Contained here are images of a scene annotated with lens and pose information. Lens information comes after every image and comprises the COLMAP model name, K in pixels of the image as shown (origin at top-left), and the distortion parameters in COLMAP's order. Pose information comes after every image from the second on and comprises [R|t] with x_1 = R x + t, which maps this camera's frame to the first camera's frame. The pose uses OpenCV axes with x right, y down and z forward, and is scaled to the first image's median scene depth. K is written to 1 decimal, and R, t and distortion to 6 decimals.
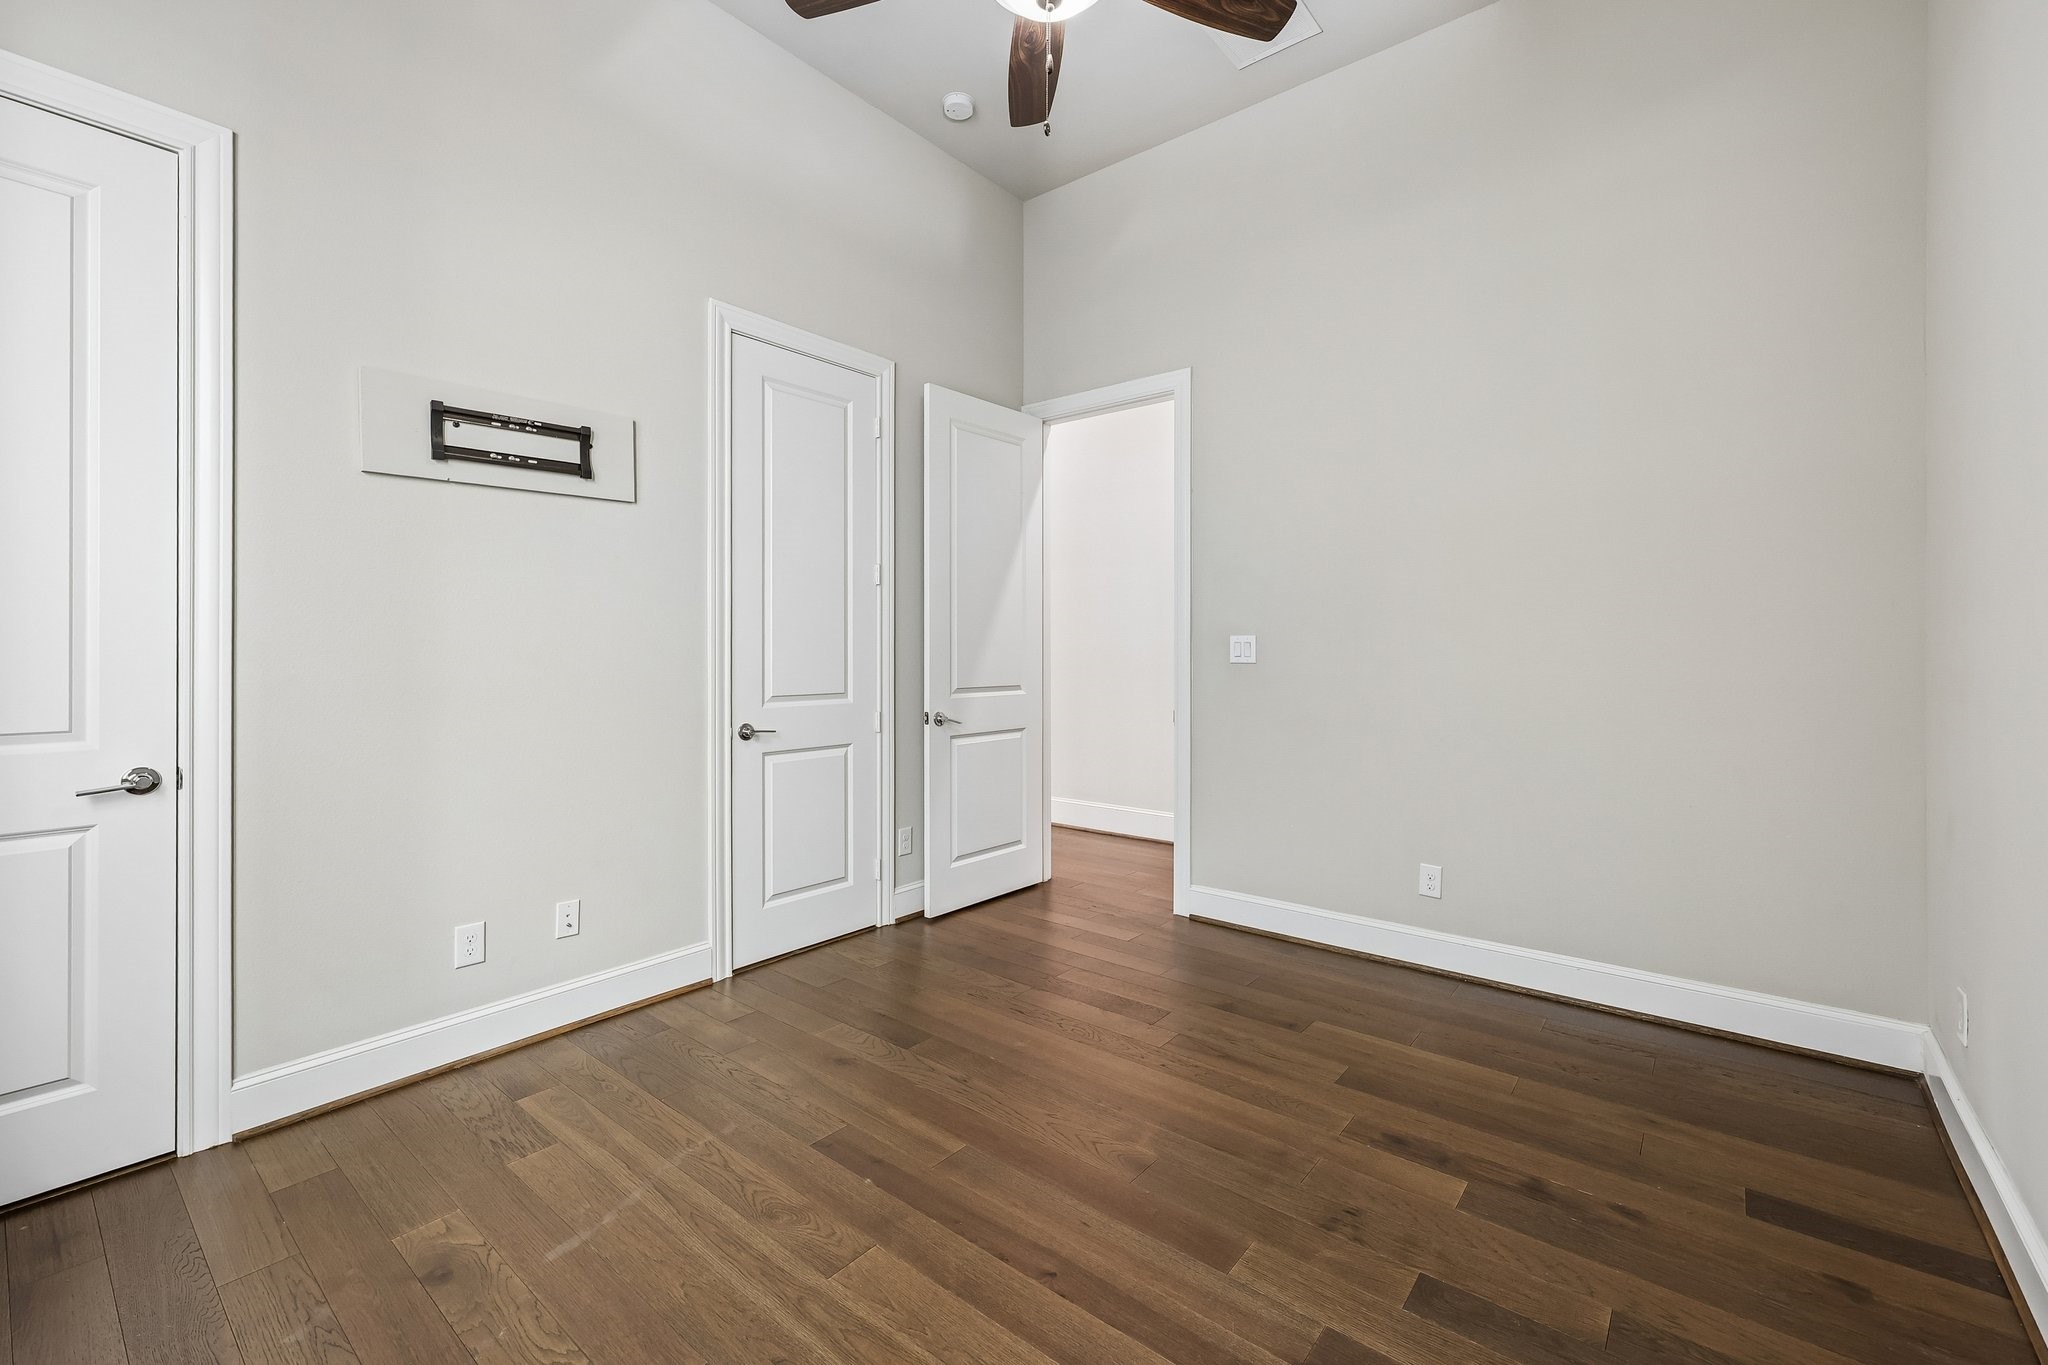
lens RADIAL K [[858.7, 0, 1026.0], [0, 858.7, 646.3], [0, 0, 1]] dist [-0.000991, 0.000016]
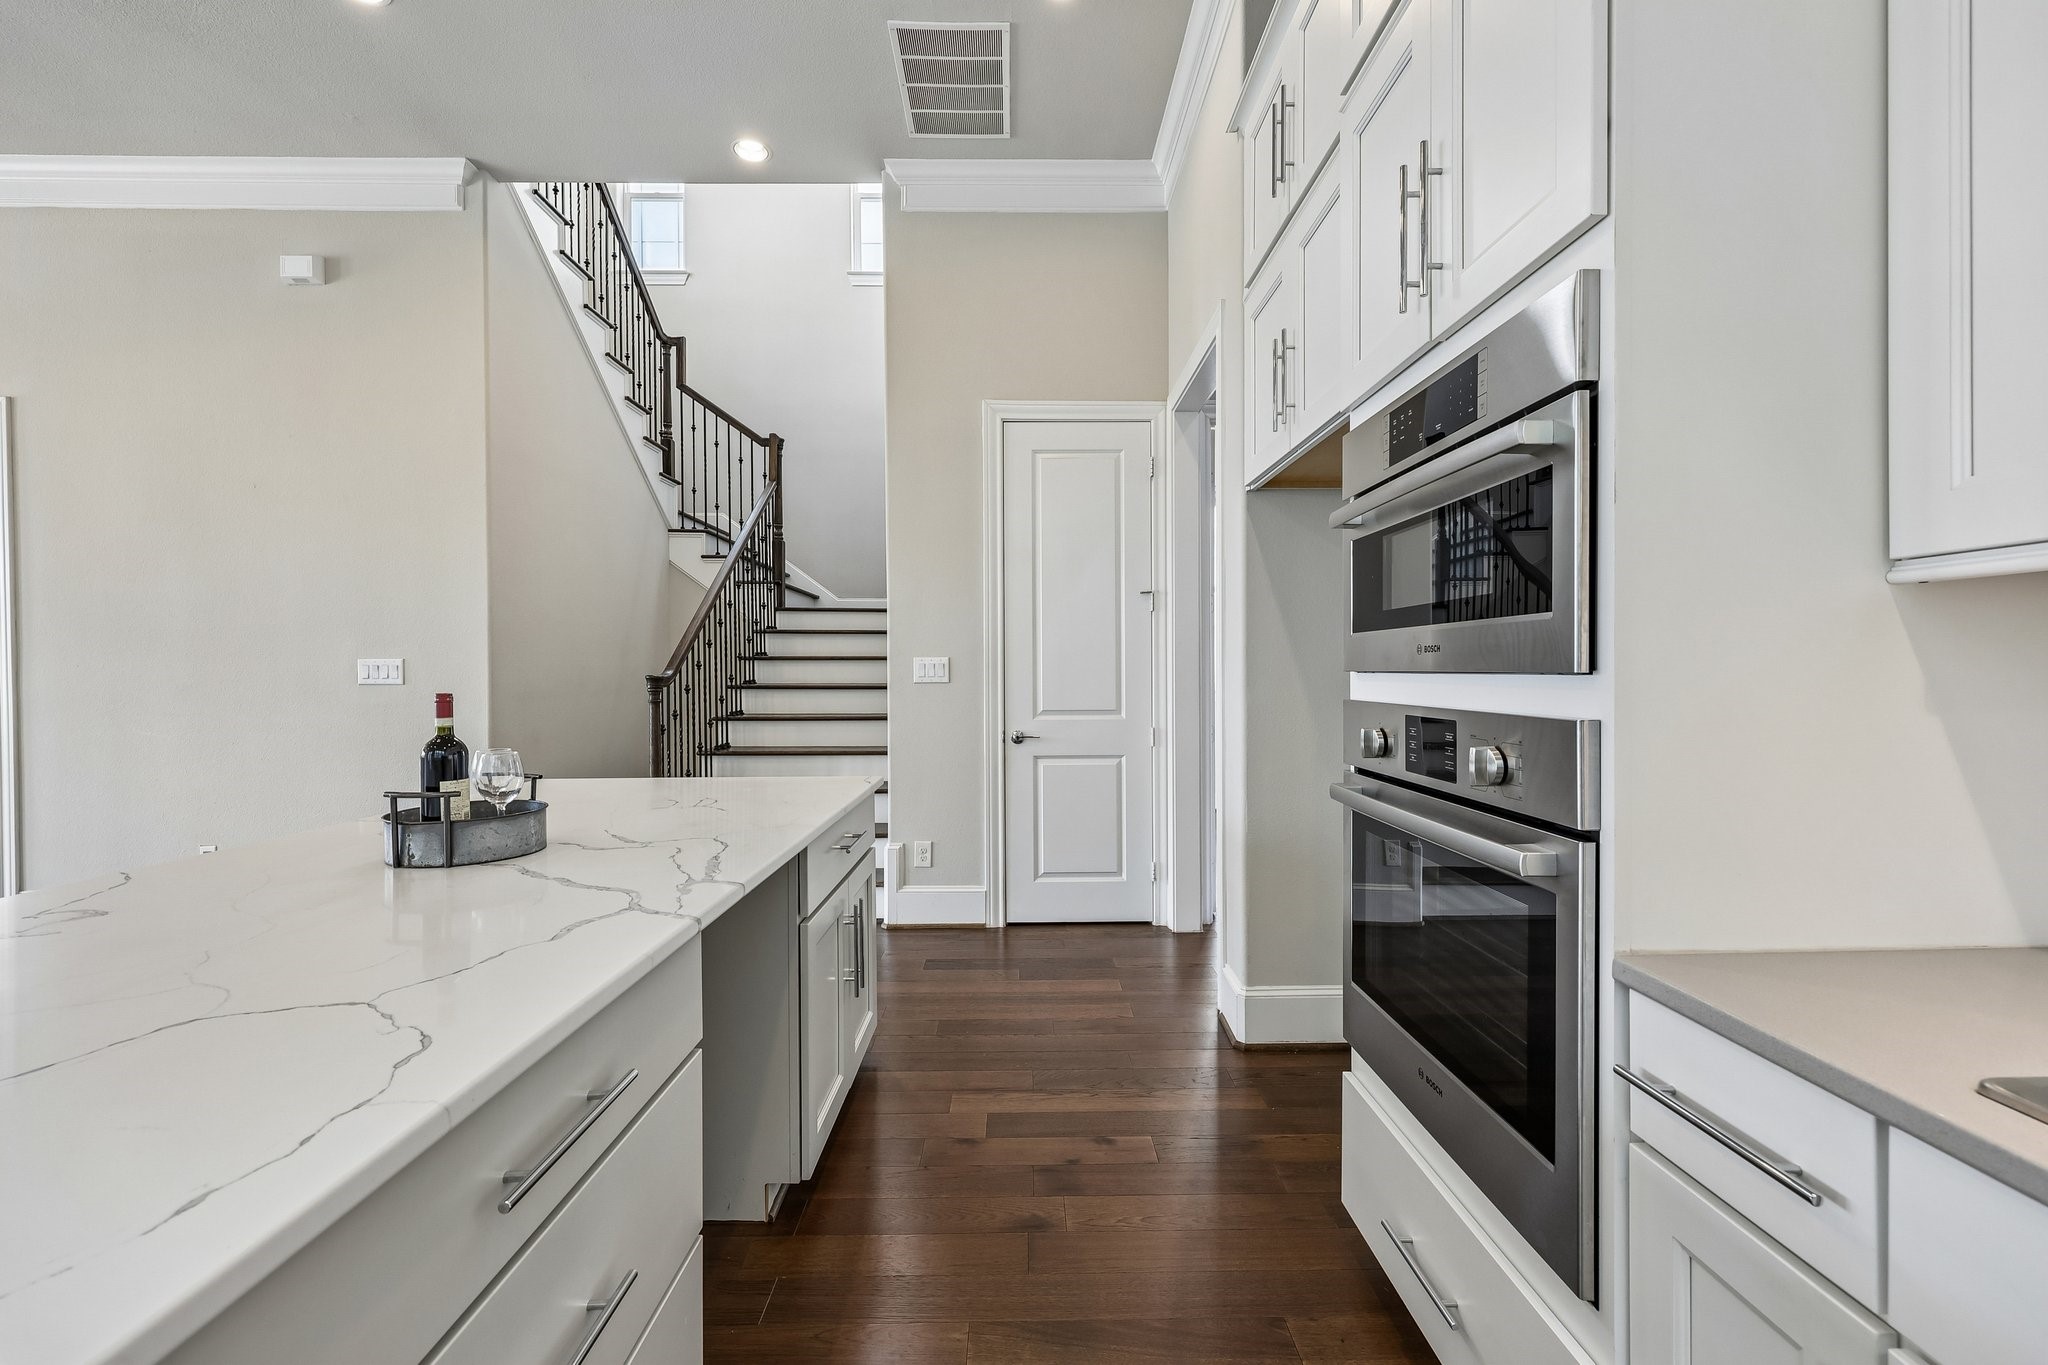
lens RADIAL K [[847.6, 0, 1034.6], [0, 847.6, 676.8], [0, 0, 1]] dist [0.000229, 0.000030]
pose [[0.646584, 0.009695, -0.762781, 0.643301], [0.009910, 0.999728, 0.021106, -0.015863], [0.762778, -0.021206, 0.646313, 0.222186]]
